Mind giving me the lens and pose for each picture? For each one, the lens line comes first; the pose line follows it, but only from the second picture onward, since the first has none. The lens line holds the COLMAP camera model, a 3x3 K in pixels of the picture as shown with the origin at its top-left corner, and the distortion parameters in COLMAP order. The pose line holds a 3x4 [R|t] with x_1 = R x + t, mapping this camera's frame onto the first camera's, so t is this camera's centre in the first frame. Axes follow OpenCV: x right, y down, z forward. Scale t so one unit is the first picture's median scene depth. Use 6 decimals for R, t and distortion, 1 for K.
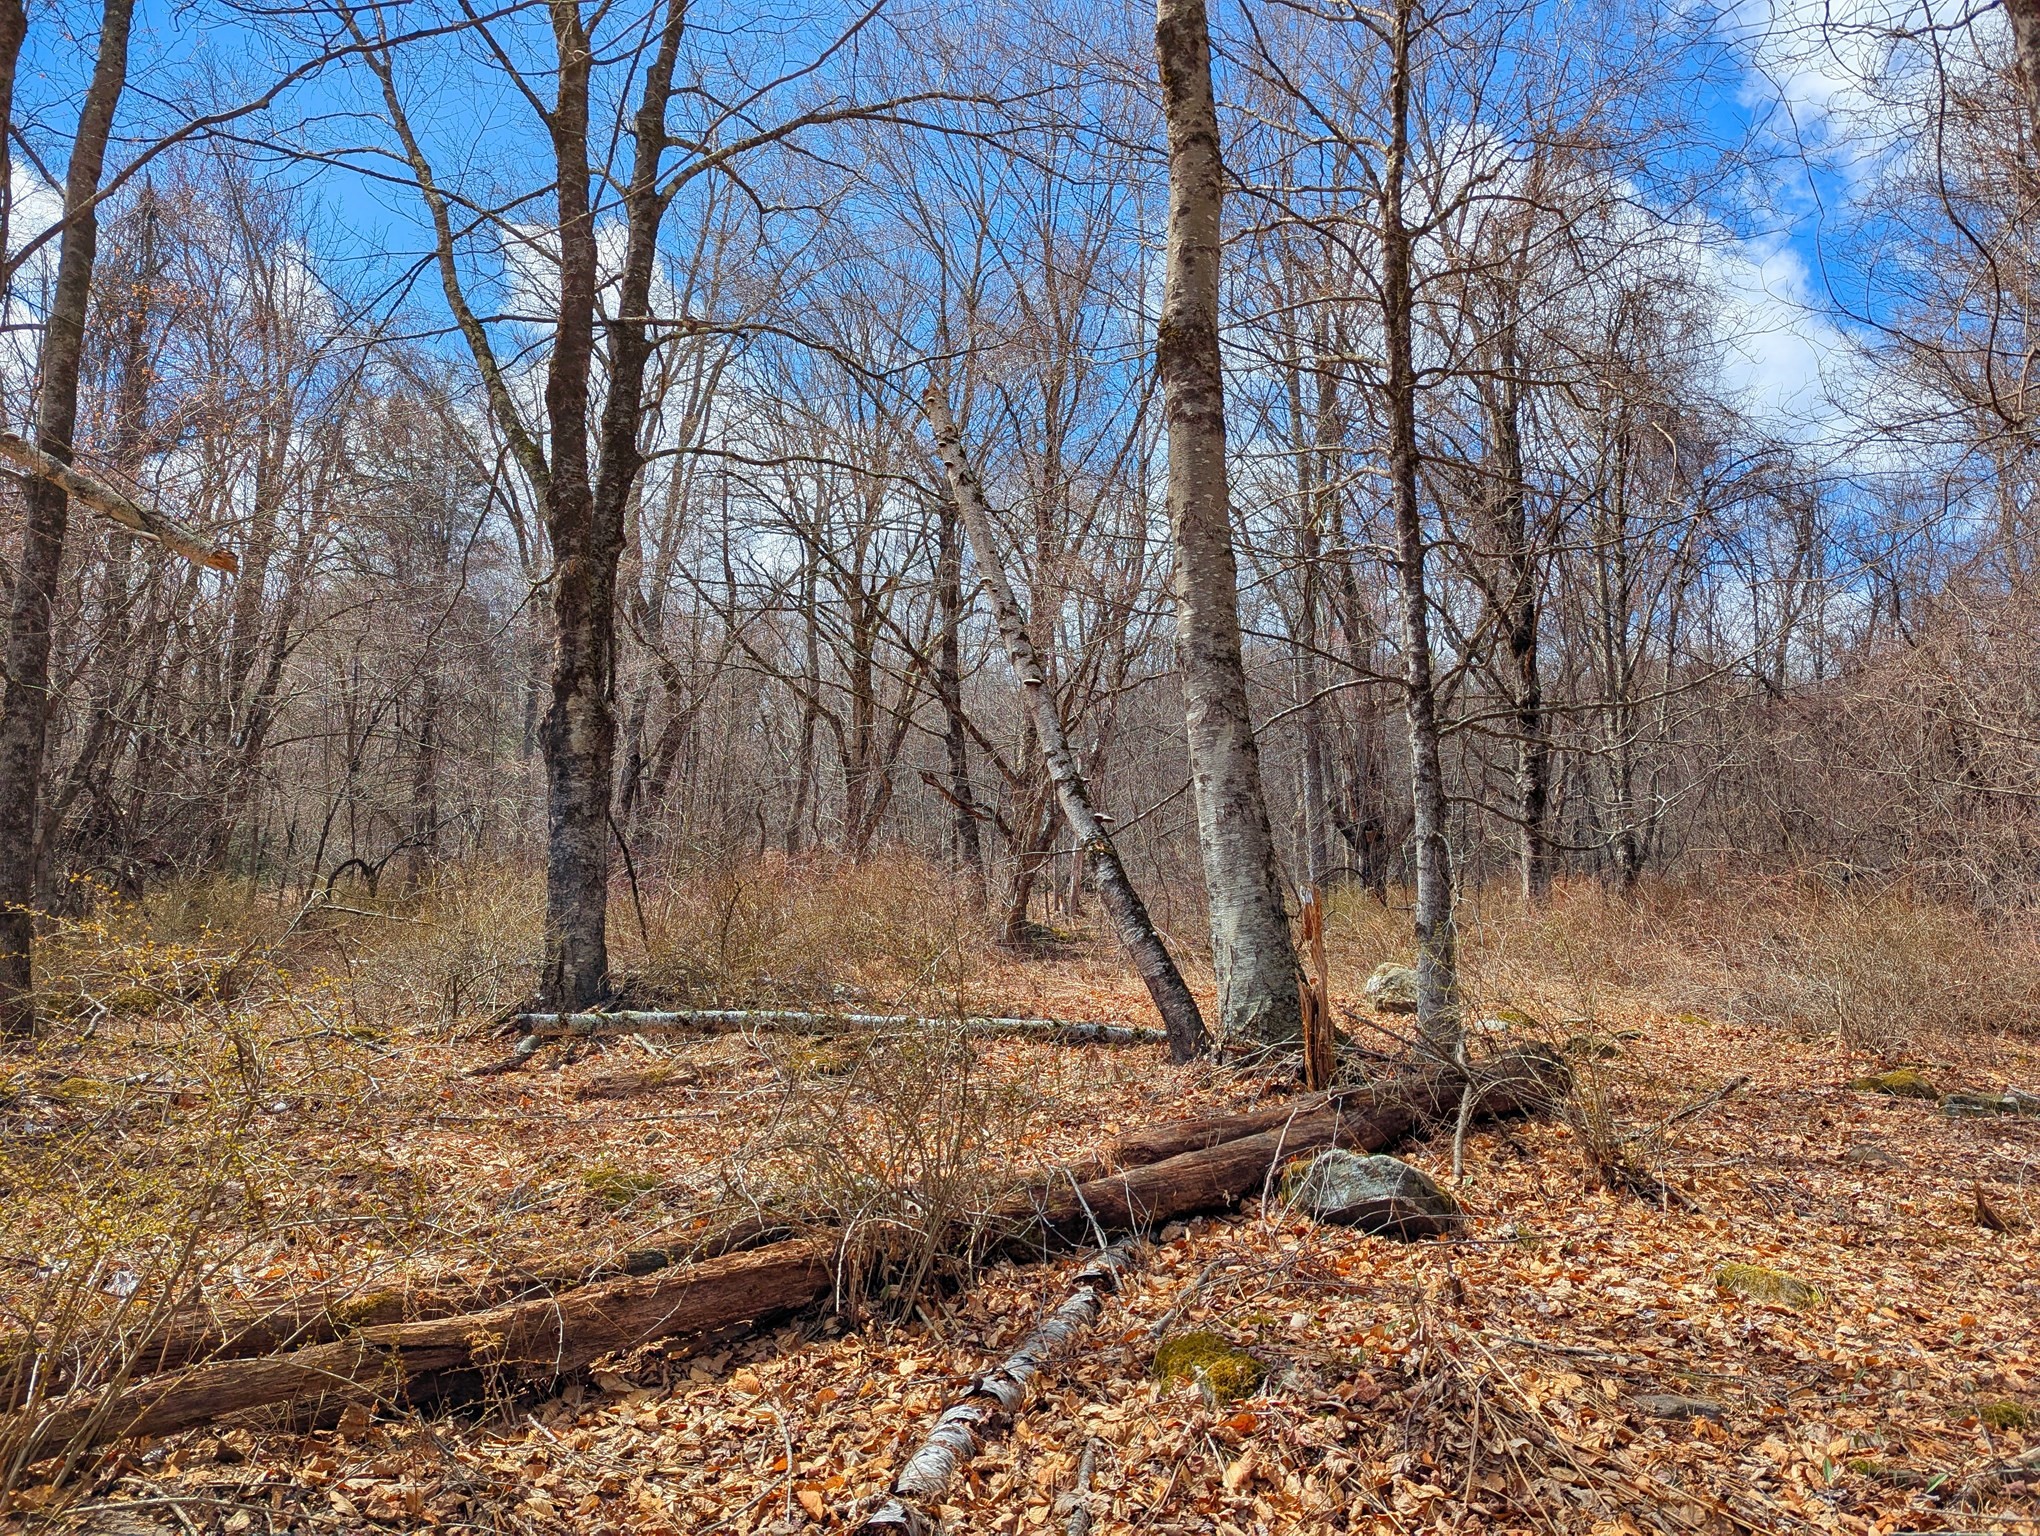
lens RADIAL K [[1450.7, 0, 1063.1], [0, 1450.7, 739.1], [0, 0, 1]] dist [0.024514, -0.006966]
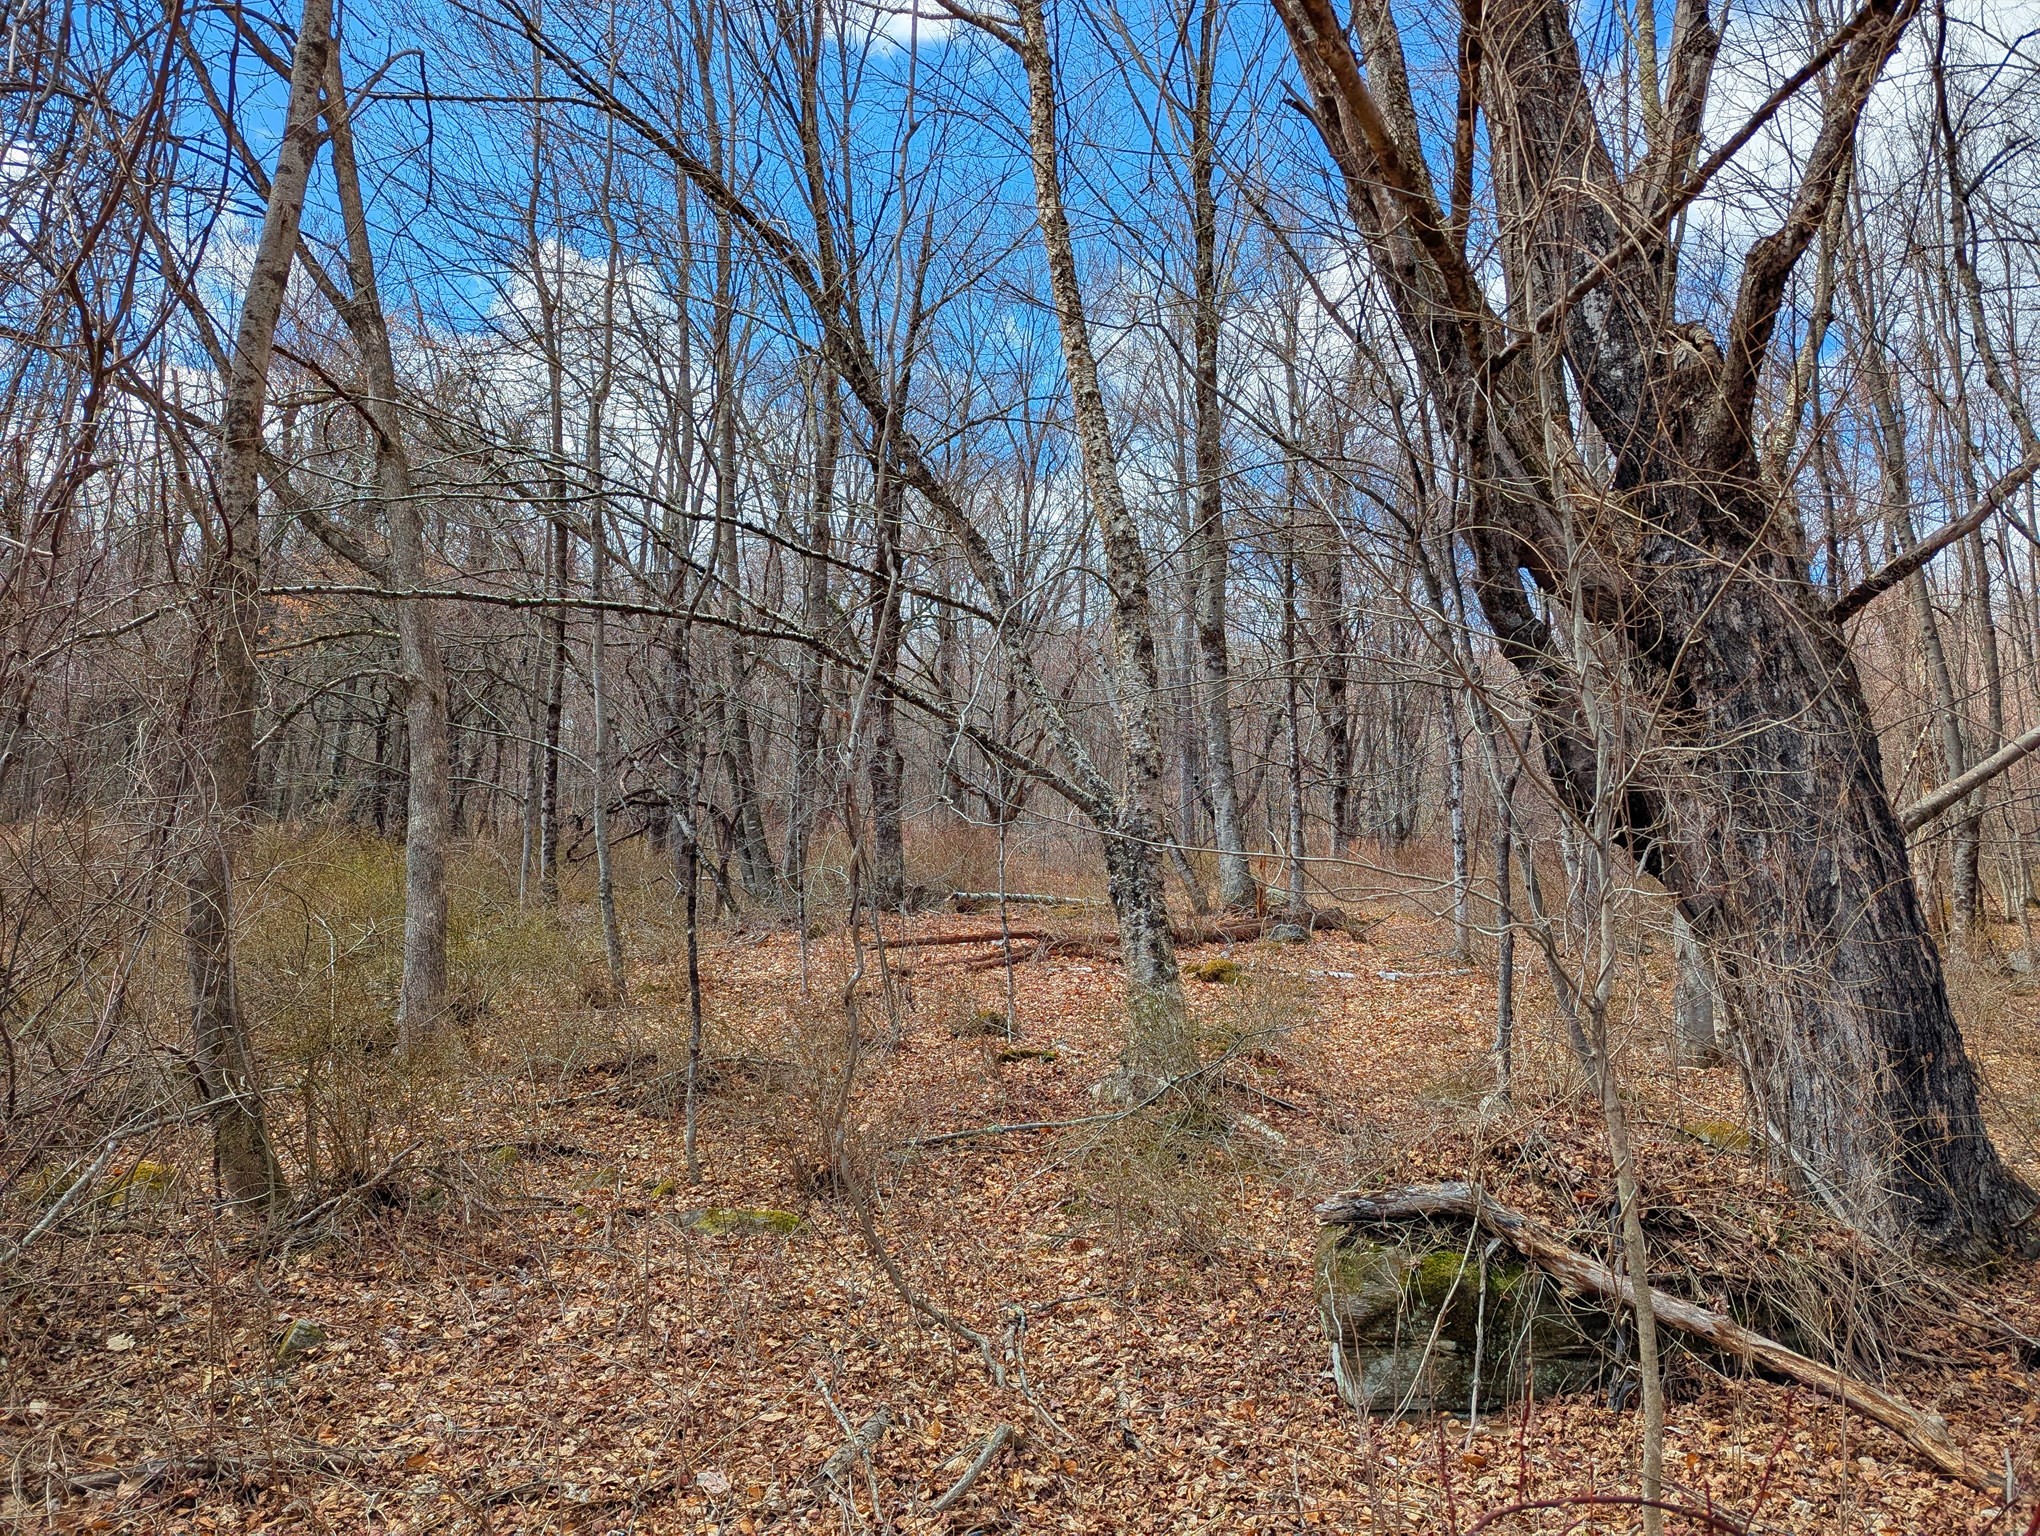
lens RADIAL K [[1450.7, 0, 1023.1], [0, 1450.7, 769.5], [0, 0, 1]] dist [0.024514, -0.006966]
pose [[0.994715, 0.028805, 0.098552, -0.345182], [-0.034165, 0.998002, 0.053140, -0.114909], [-0.096825, -0.056227, 0.993712, -1.060392]]
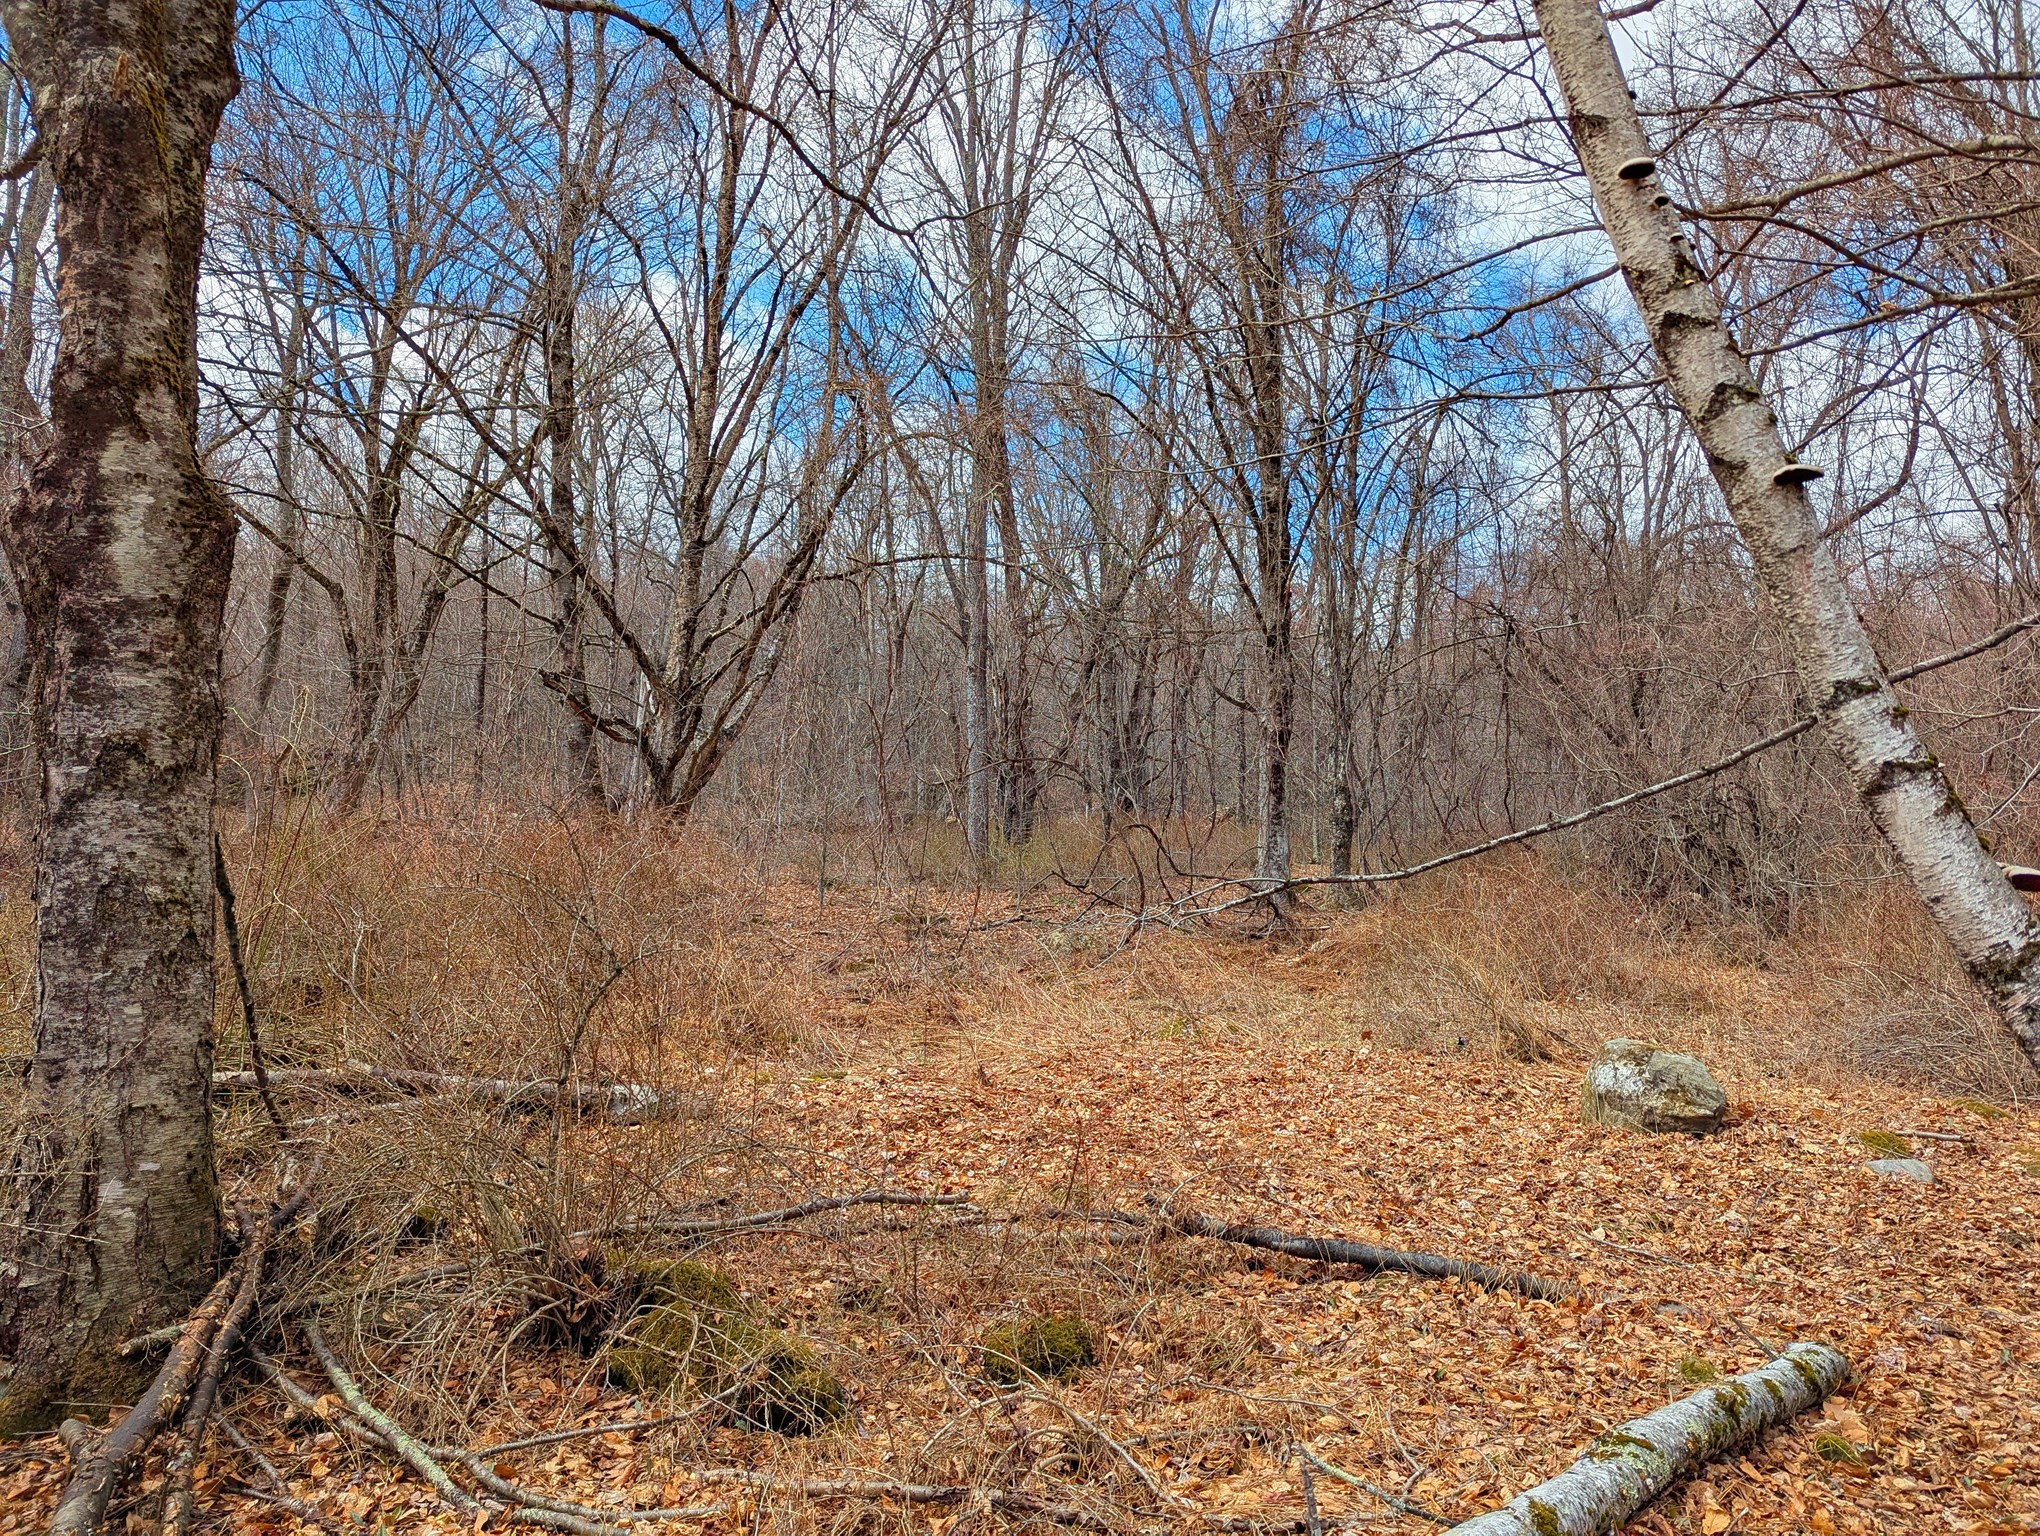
lens RADIAL K [[1450.7, 0, 1034.0], [0, 1450.7, 763.9], [0, 0, 1]] dist [0.024514, -0.006966]
pose [[0.939681, 0.034536, 0.340303, -0.242267], [-0.060806, 0.995910, 0.066833, 0.013570], [-0.336603, -0.083494, 0.937938, 0.567758]]
